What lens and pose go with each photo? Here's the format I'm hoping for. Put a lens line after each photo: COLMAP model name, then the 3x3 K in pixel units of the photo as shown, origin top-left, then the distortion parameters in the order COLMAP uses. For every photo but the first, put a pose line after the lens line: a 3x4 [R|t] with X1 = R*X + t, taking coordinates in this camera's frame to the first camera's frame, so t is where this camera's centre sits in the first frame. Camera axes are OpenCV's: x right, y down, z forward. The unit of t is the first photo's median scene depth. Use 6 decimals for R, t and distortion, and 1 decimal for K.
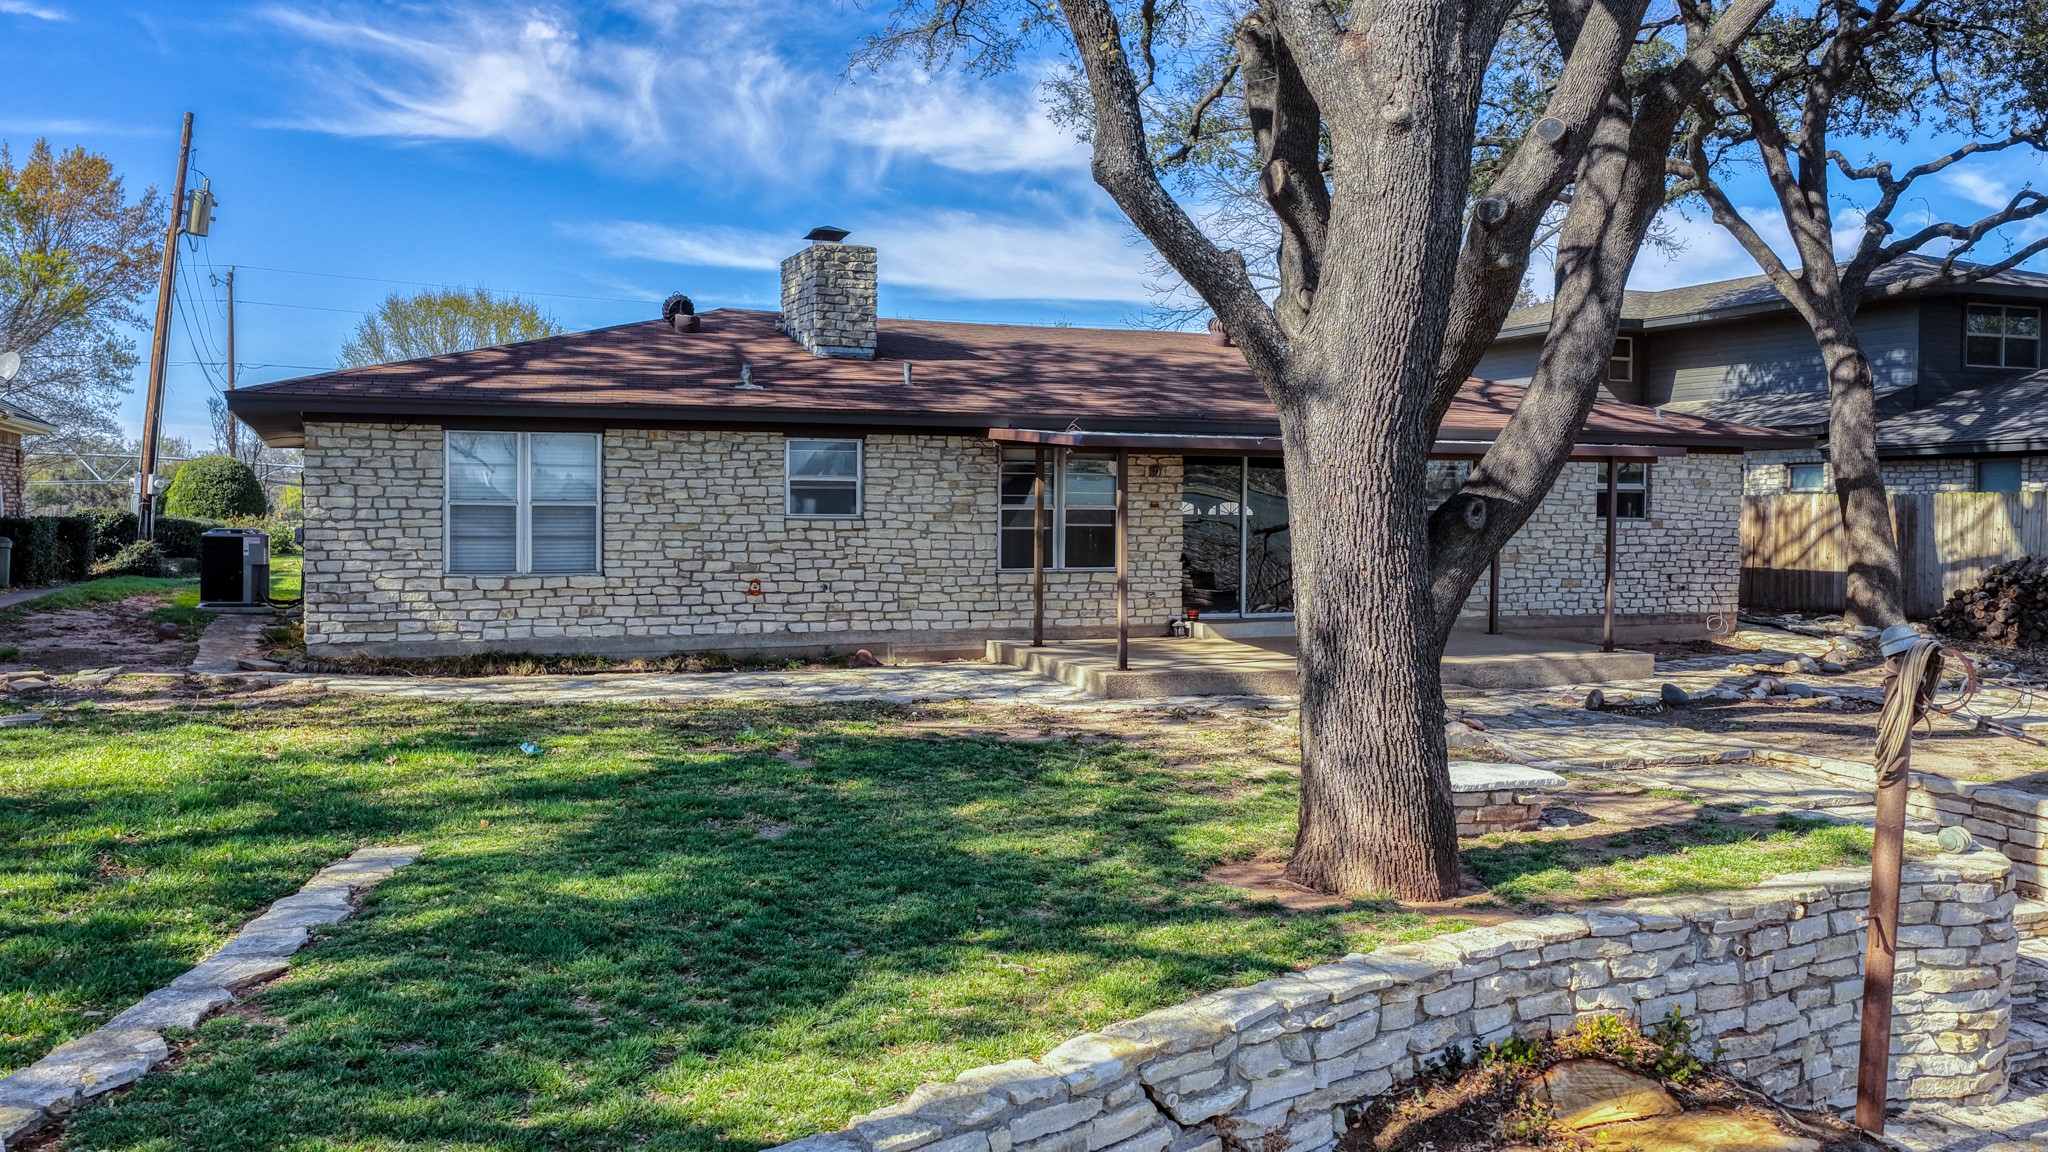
lens RADIAL K [[1701.4, 0, 1024.6], [0, 1701.4, 571.0], [0, 0, 1]] dist [-0.018417, 0.048791]
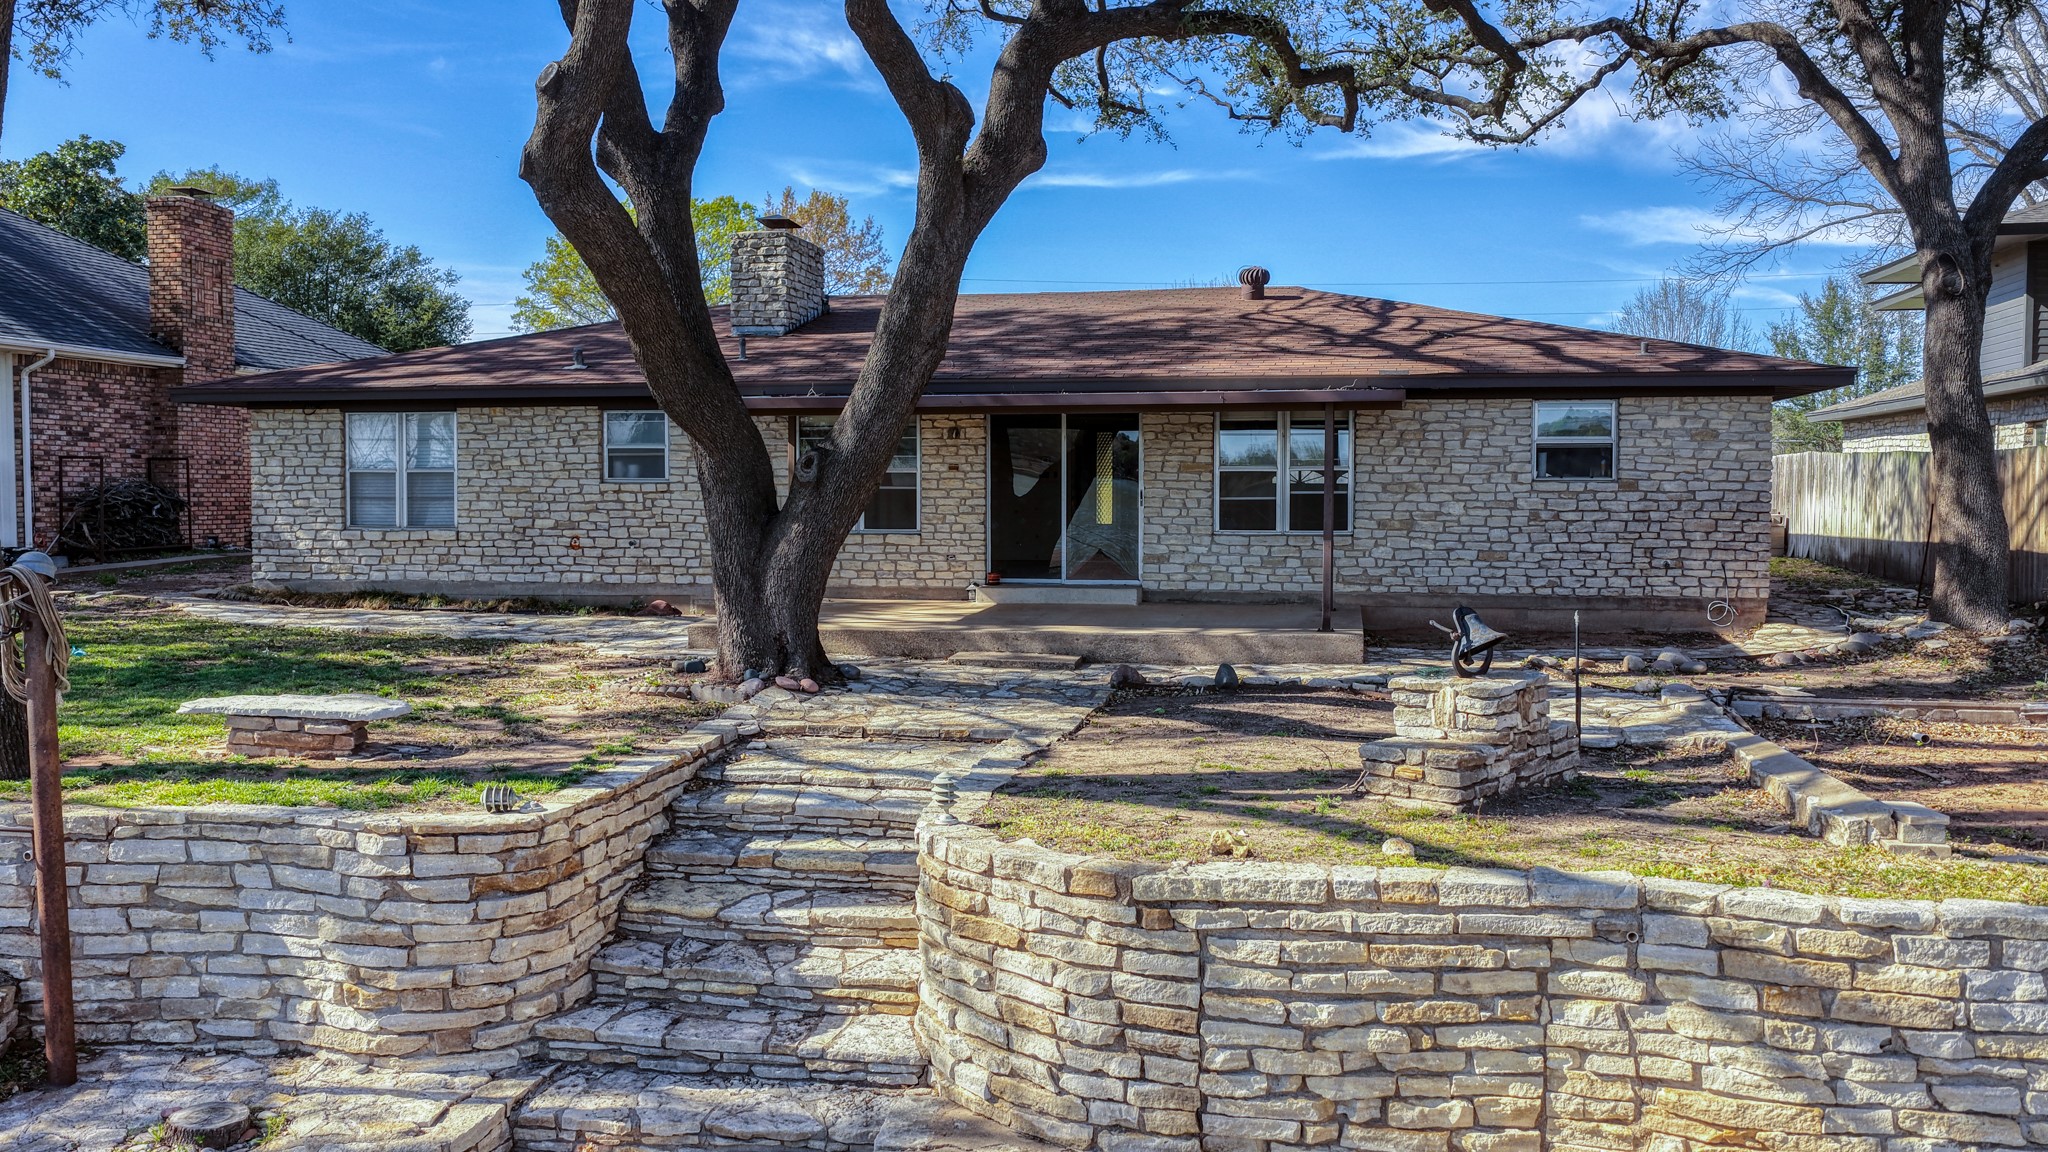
lens RADIAL K [[1701.4, 0, 1024.6], [0, 1701.4, 571.0], [0, 0, 1]] dist [-0.018417, 0.048791]
pose [[0.836604, 0.020958, -0.547408, 0.711766], [-0.016350, 0.999778, 0.013289, 0.008600], [0.547565, -0.002167, 0.836760, 0.205890]]
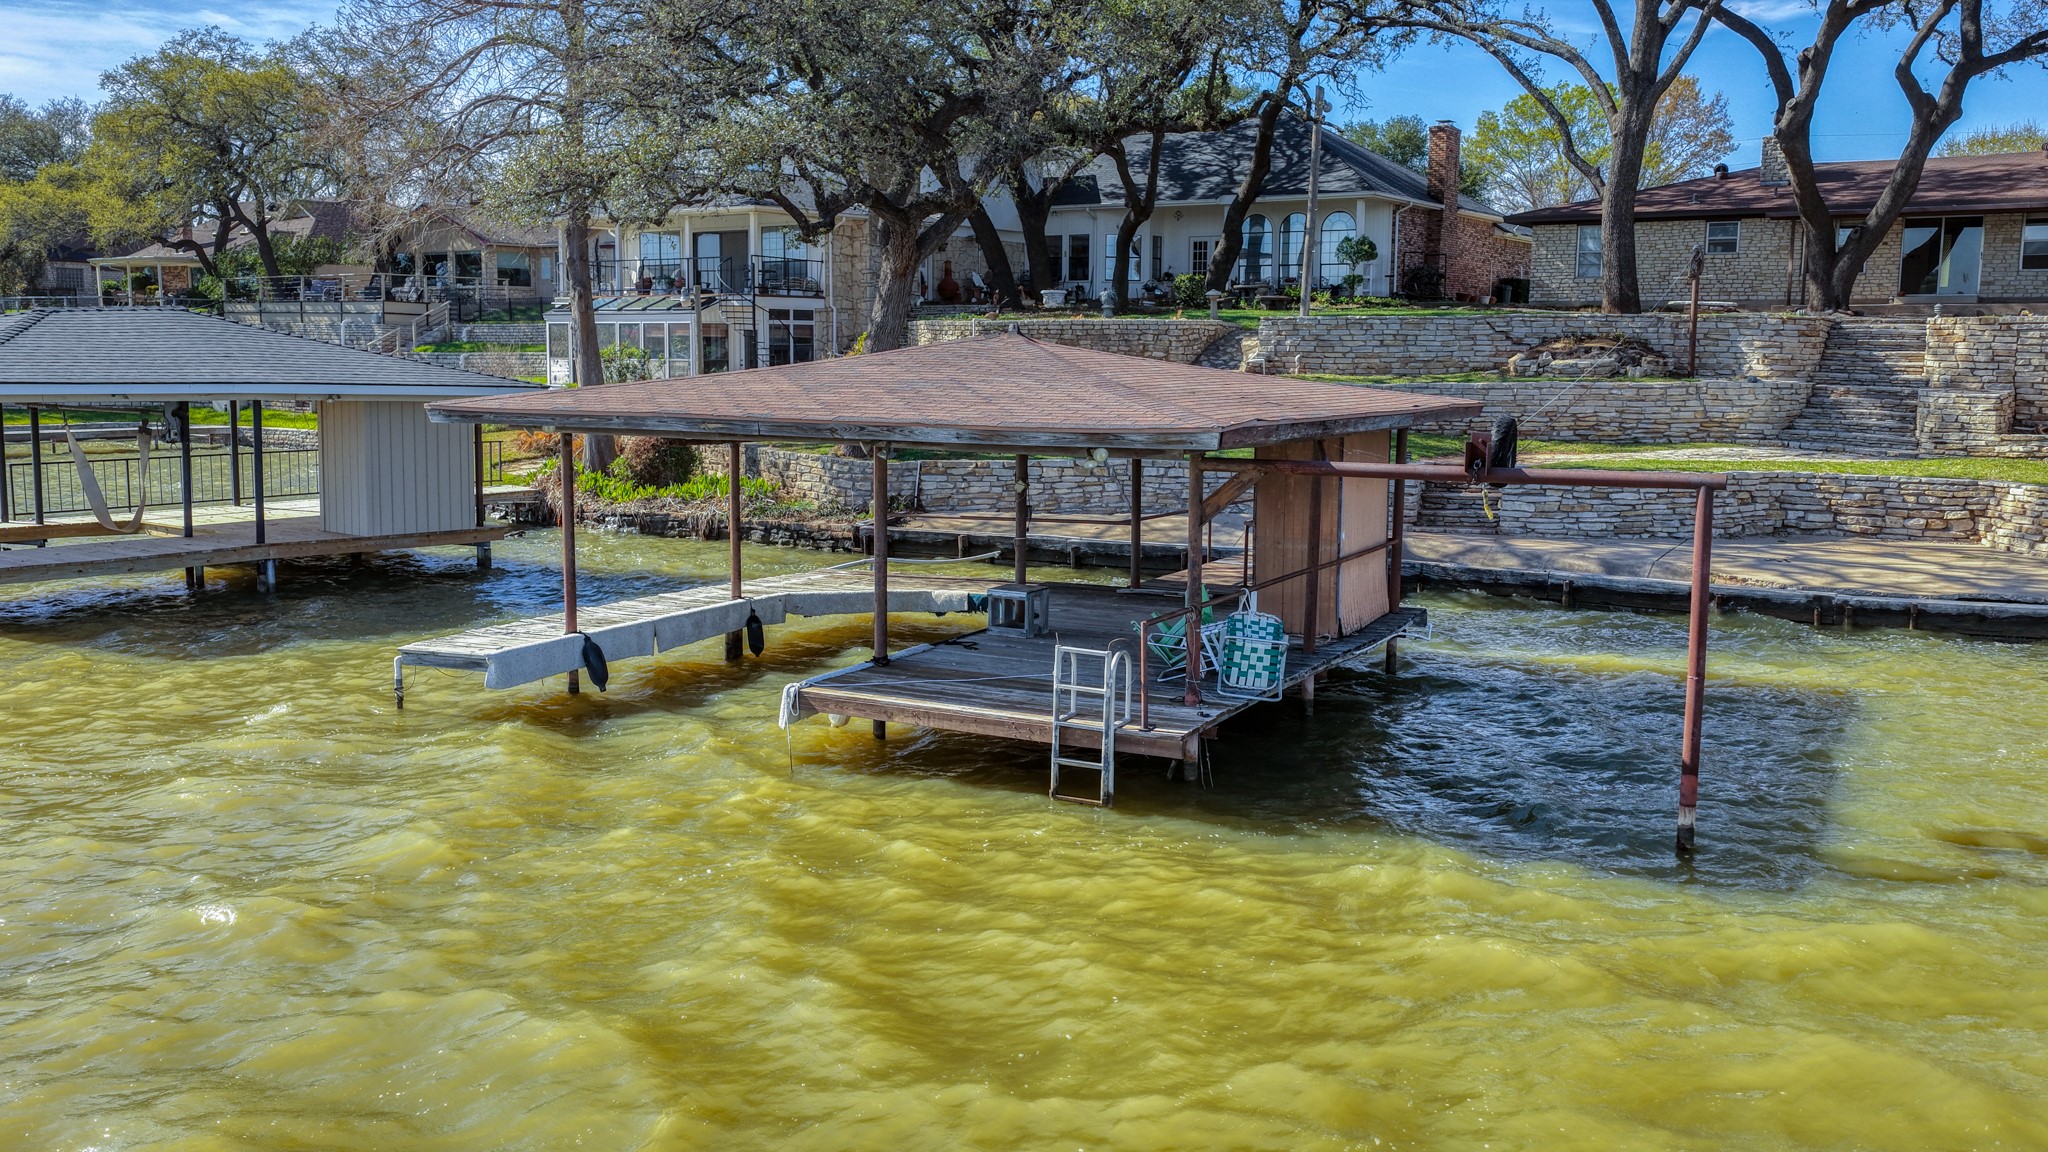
lens RADIAL K [[1701.4, 0, 1024.6], [0, 1701.4, 571.0], [0, 0, 1]] dist [-0.018417, 0.048791]
pose [[0.556525, 0.108617, -0.823700, 1.424765], [-0.034926, 0.993600, 0.107423, 0.200601], [0.830096, -0.031016, 0.556757, -1.260039]]
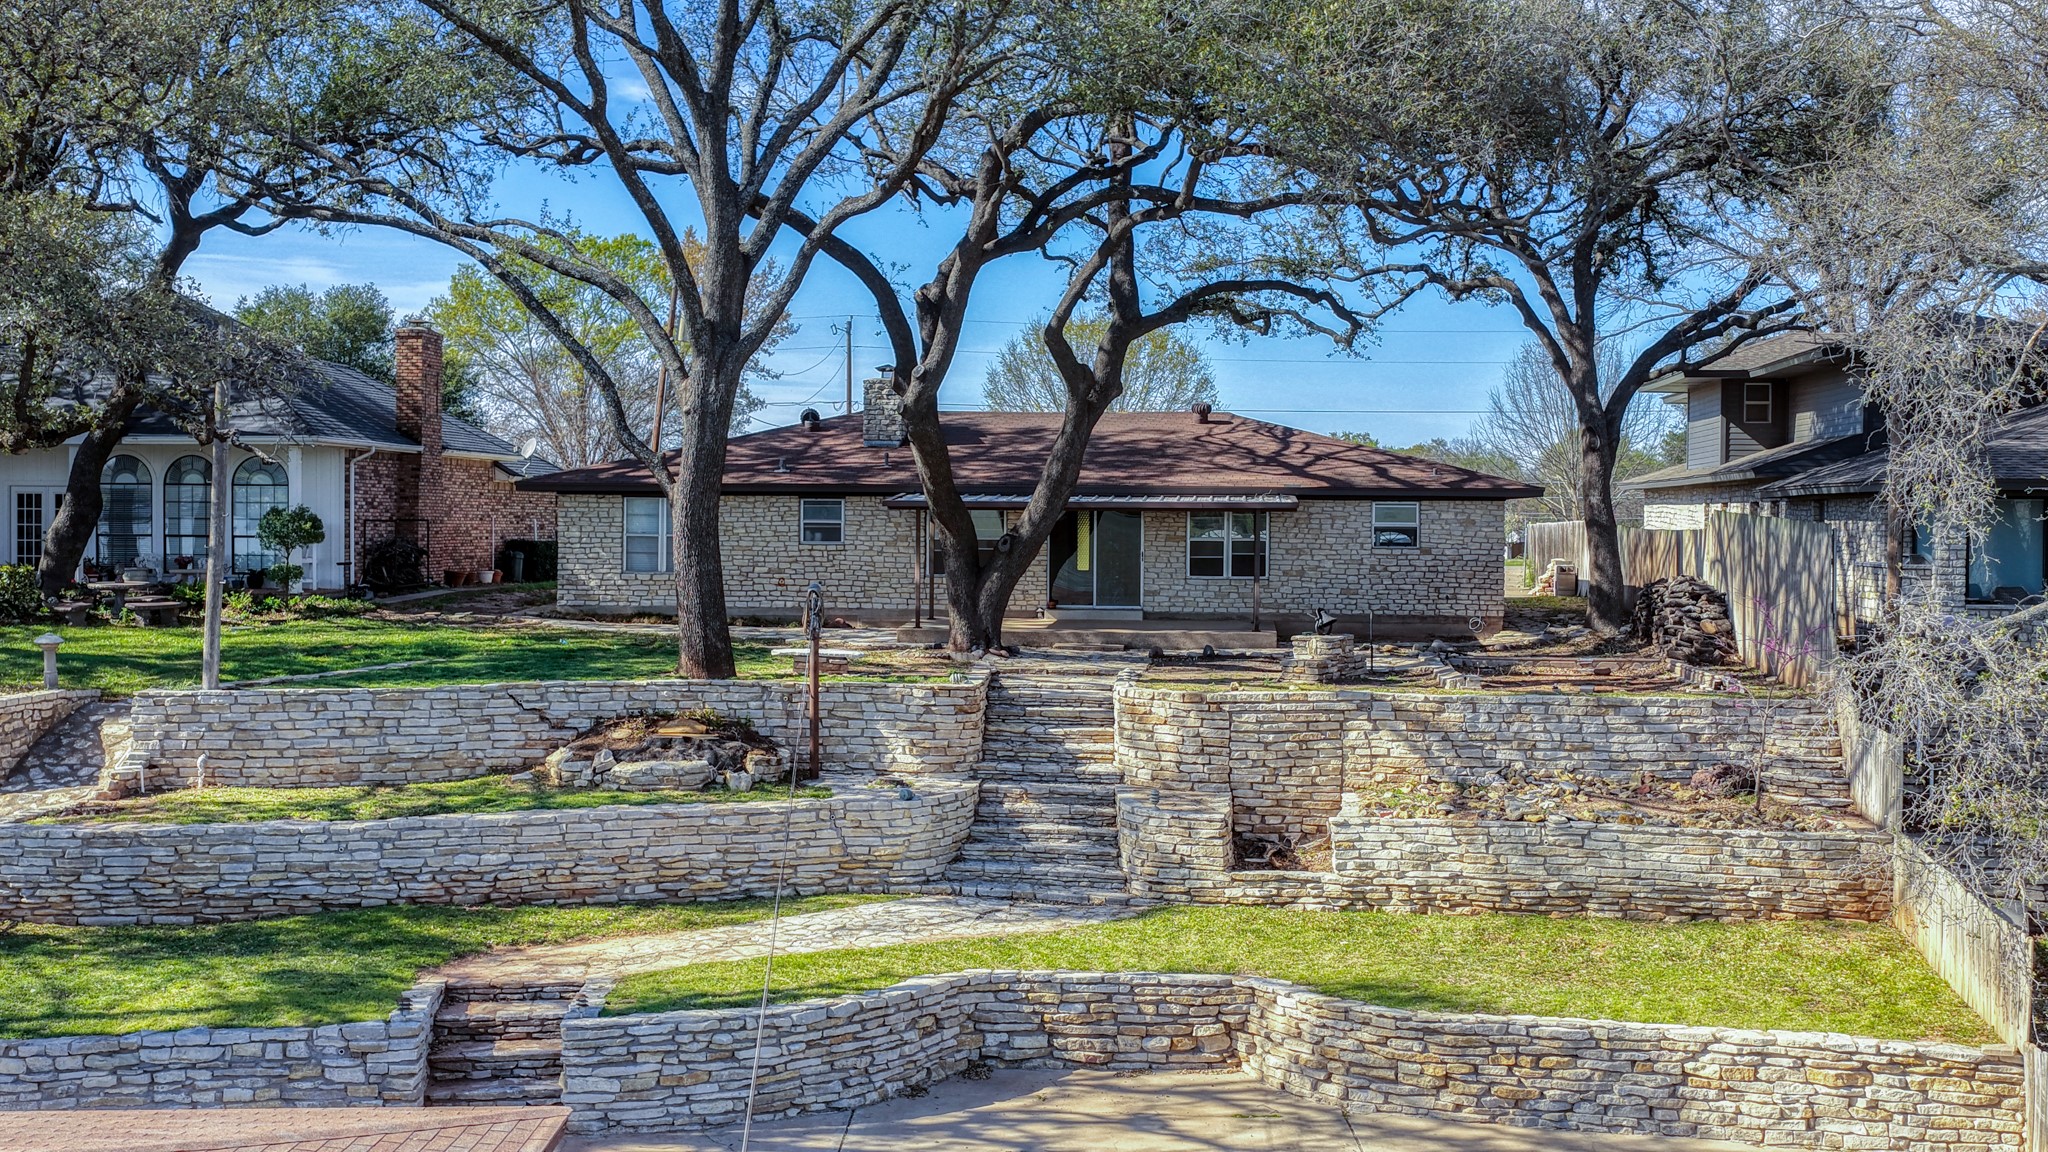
lens RADIAL K [[2318.5, 0, 1024.0], [0, 2318.5, 576.0], [0, 0, 1]] dist [-0.005055, -0.018617]
pose [[0.887089, 0.012706, -0.461423, 1.189163], [-0.019745, 0.999751, -0.010431, 0.023590], [0.461175, 0.018364, 0.887119, -1.050029]]
